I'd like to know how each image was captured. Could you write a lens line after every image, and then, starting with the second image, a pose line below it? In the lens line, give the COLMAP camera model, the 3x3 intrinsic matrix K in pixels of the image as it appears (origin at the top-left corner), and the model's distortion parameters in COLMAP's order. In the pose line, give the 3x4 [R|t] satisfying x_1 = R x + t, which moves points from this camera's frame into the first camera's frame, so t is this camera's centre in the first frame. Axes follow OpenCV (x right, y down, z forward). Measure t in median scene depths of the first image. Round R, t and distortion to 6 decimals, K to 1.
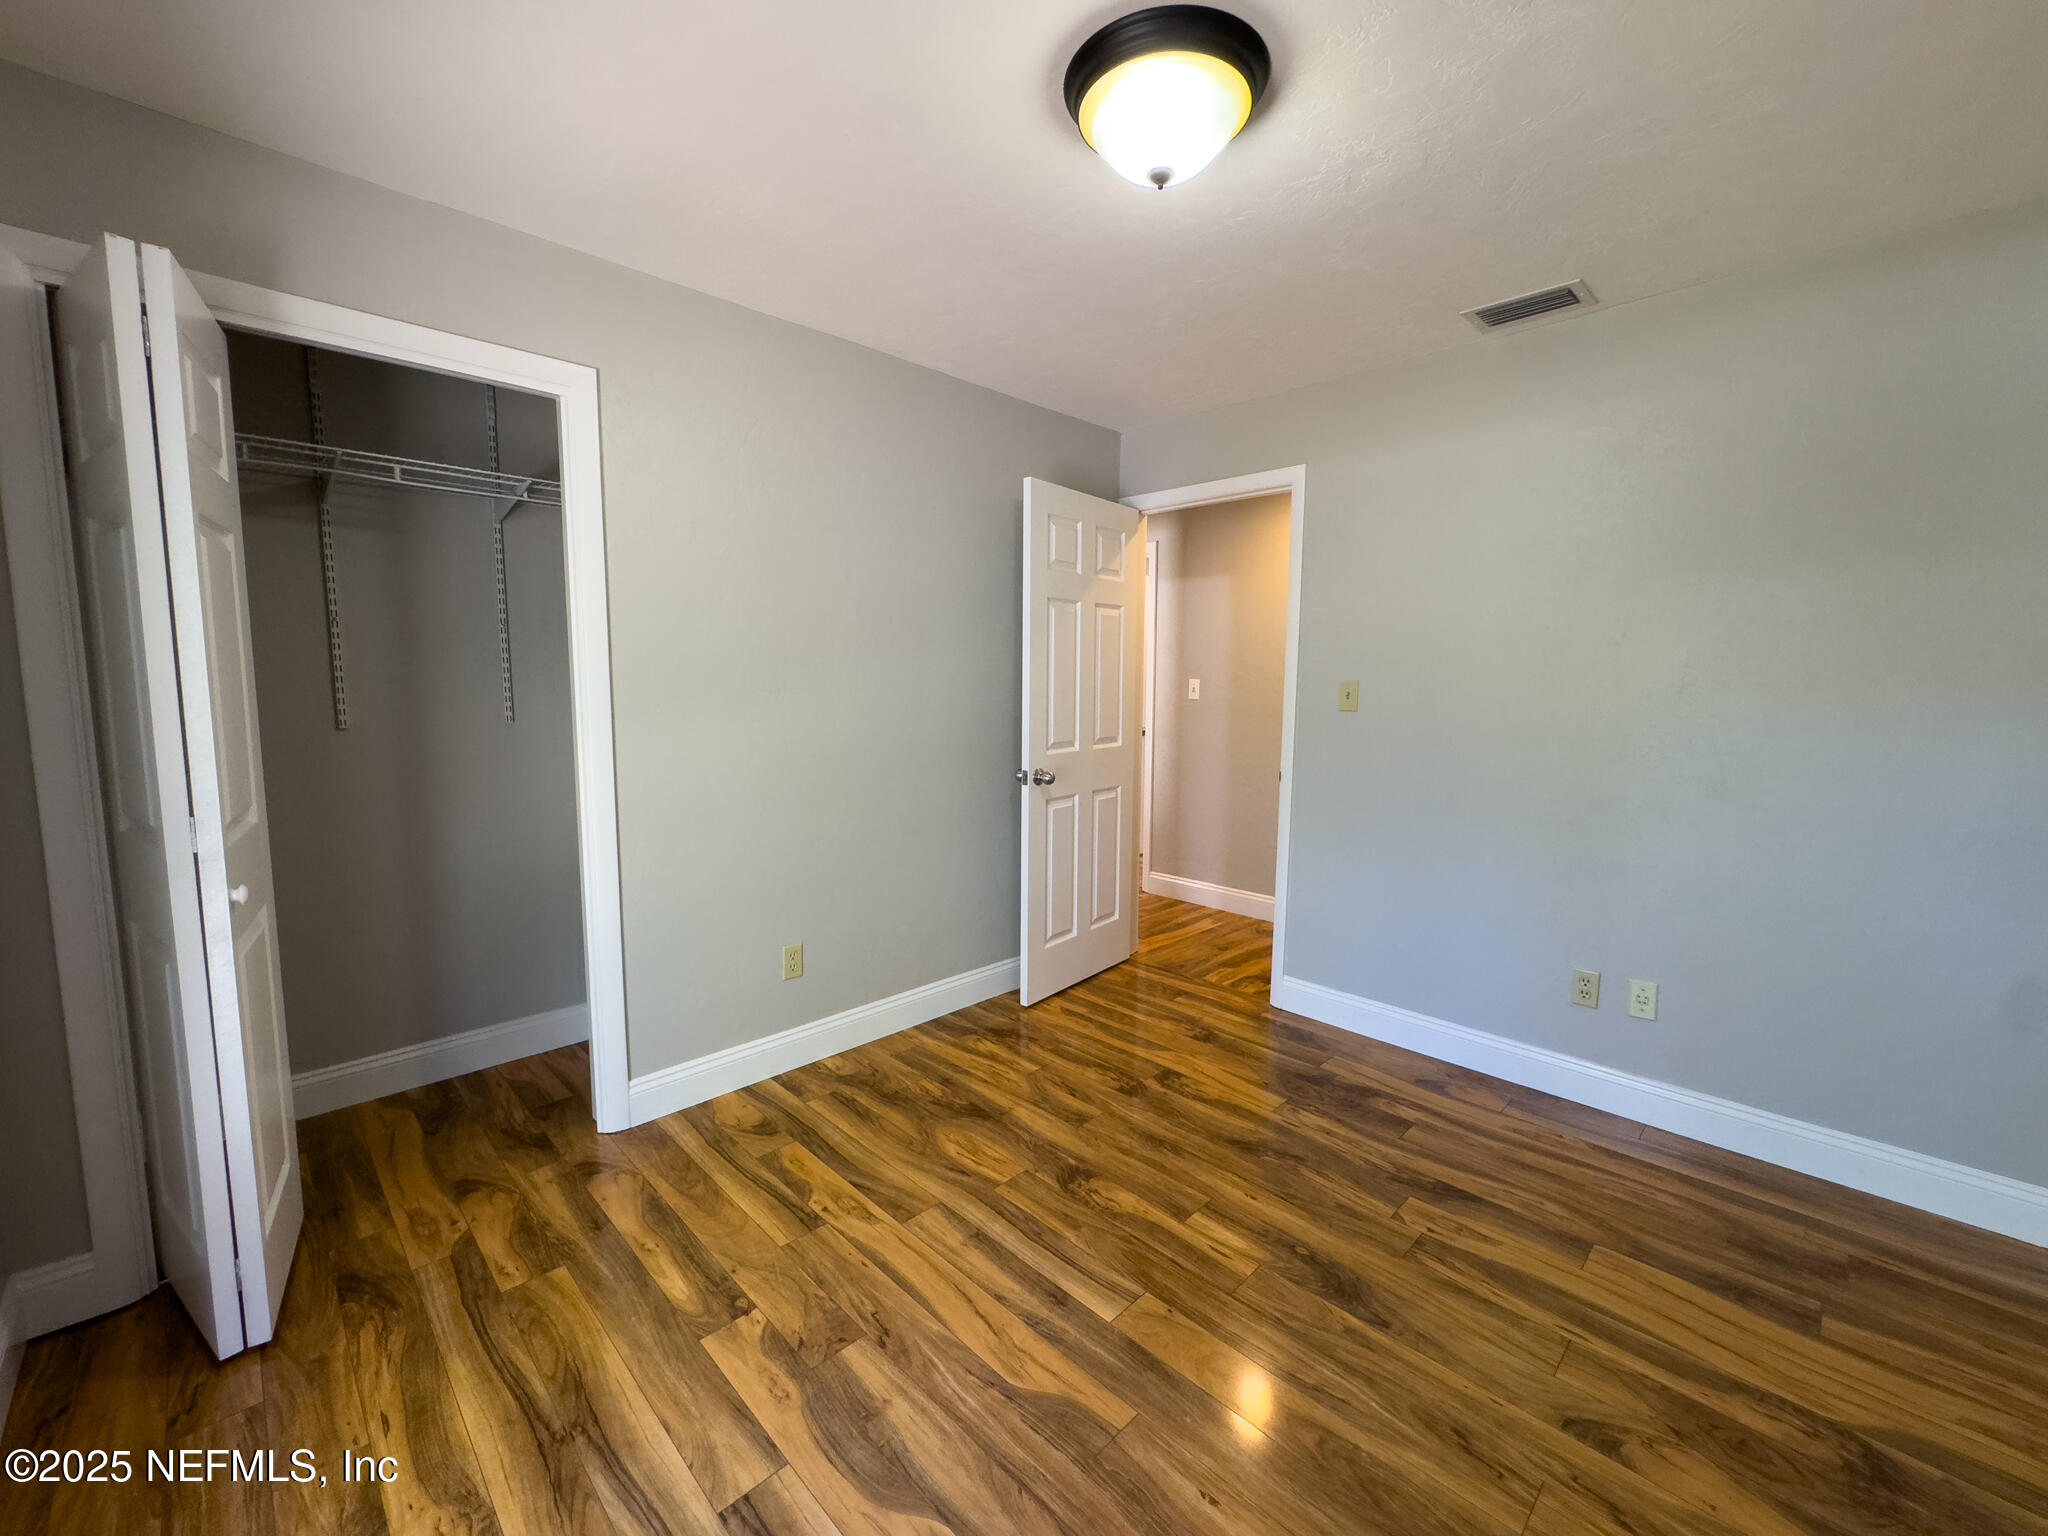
lens RADIAL K [[842.3, 0, 1011.5], [0, 842.3, 766.1], [0, 0, 1]] dist [-0.001717, 0.000357]
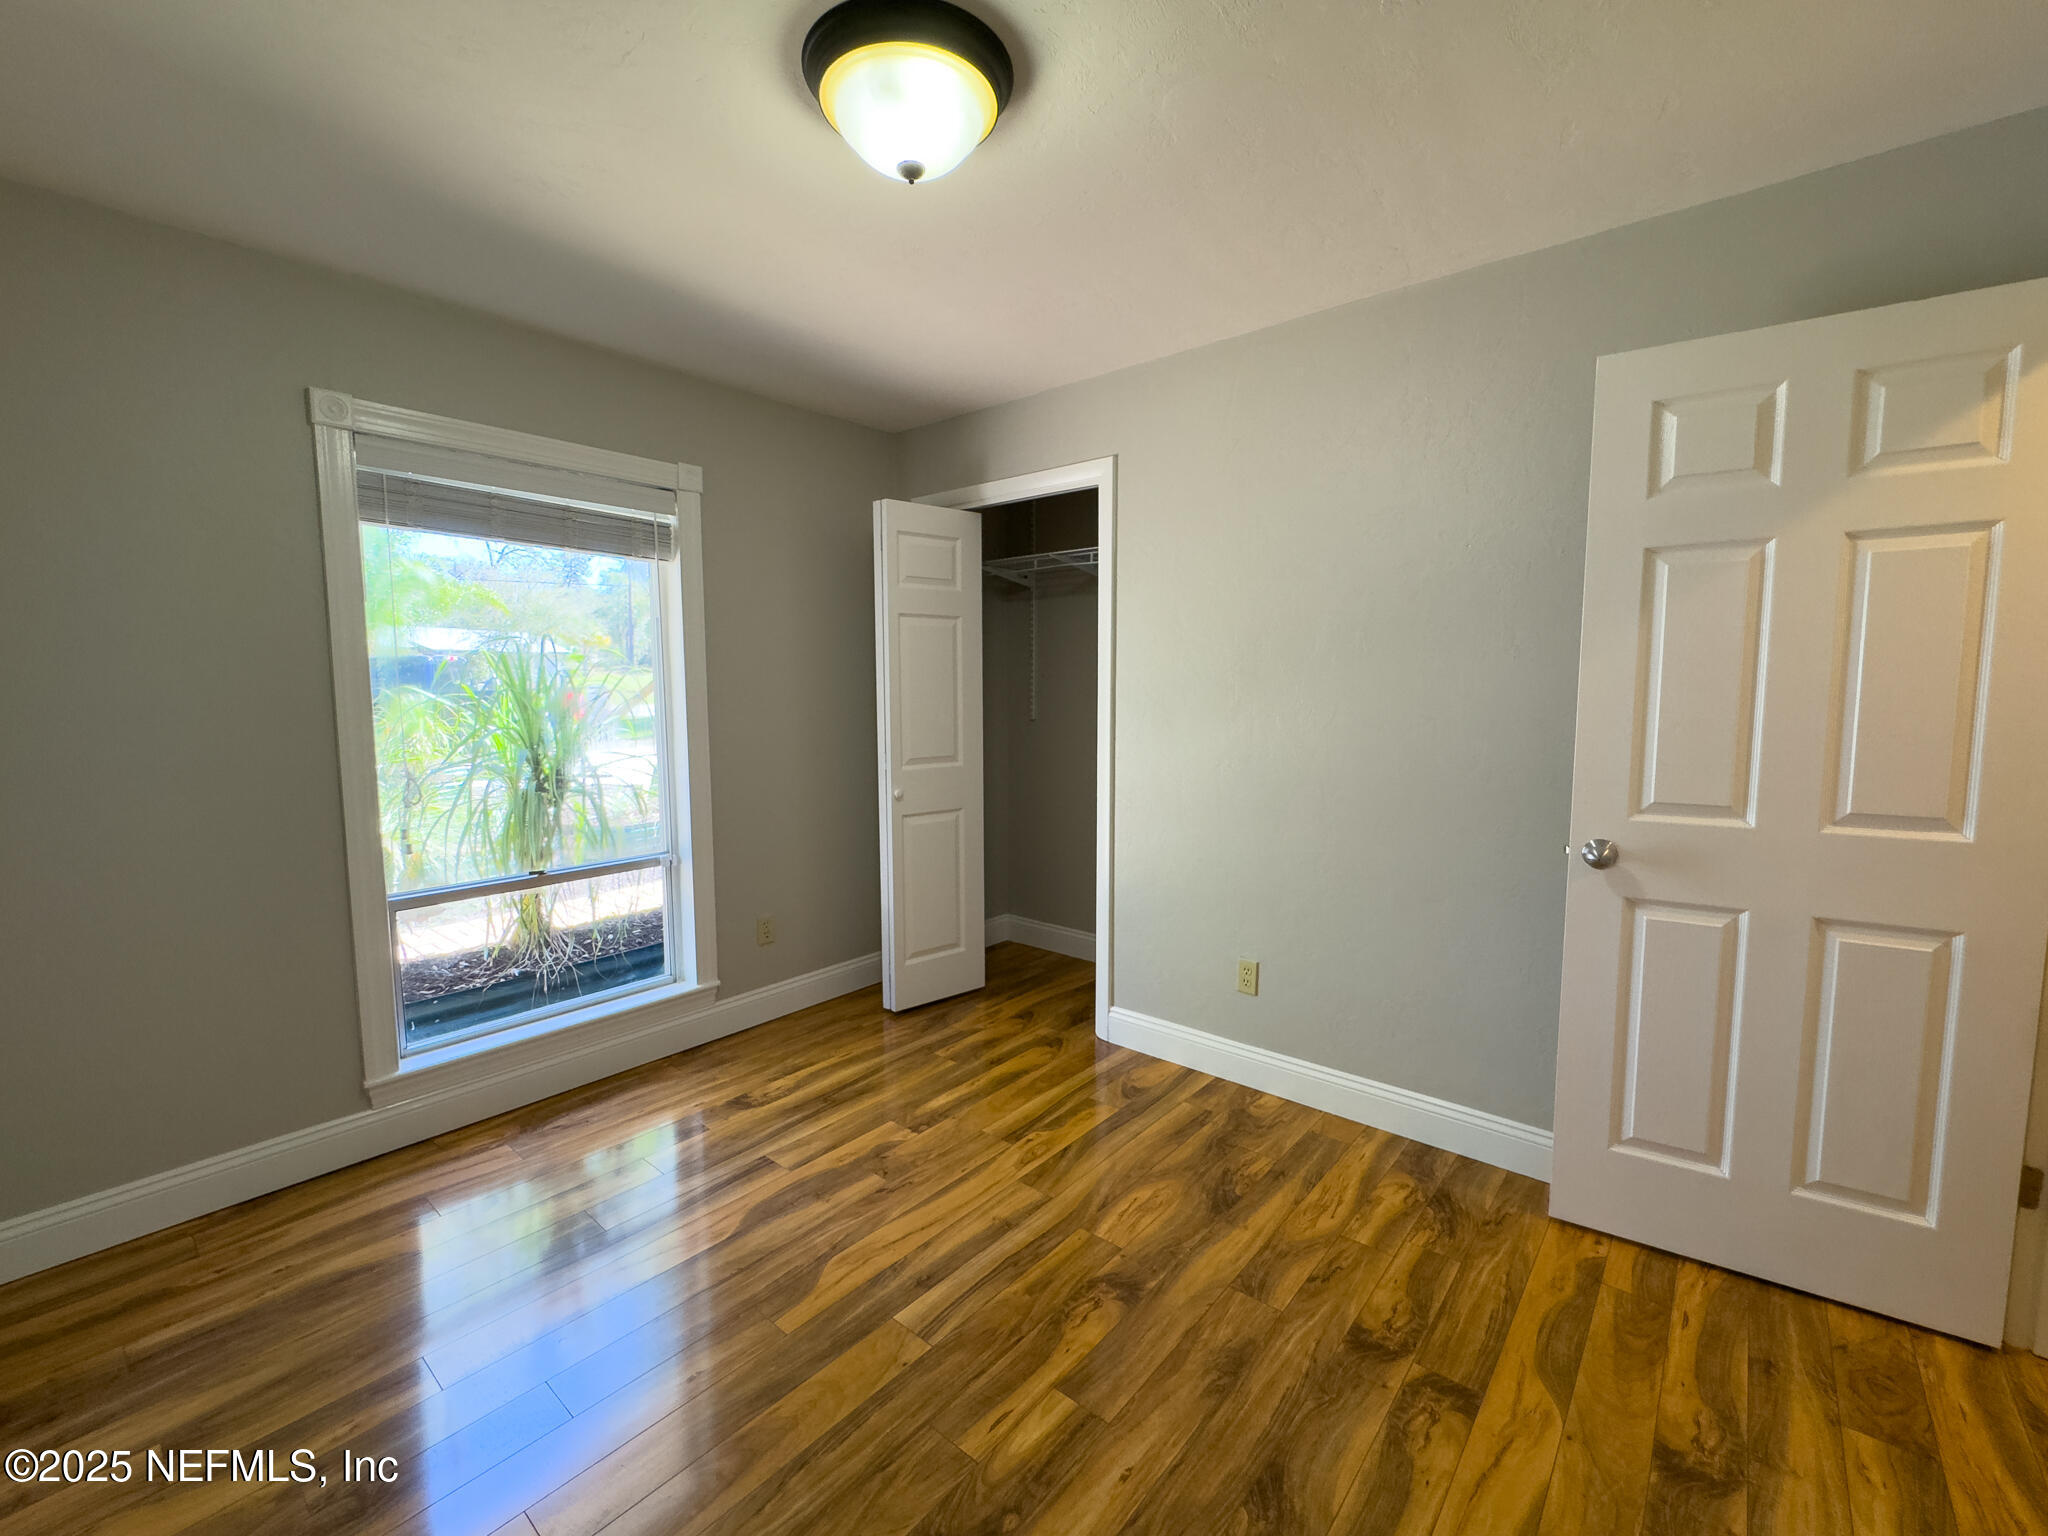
lens RADIAL K [[842.3, 0, 1011.3], [0, 842.3, 764.9], [0, 0, 1]] dist [-0.001717, 0.000357]
pose [[0.089133, 0.085628, -0.992332, 0.806179], [-0.101947, 0.991850, 0.076429, -0.073427], [0.990789, 0.094353, 0.097136, 0.726120]]
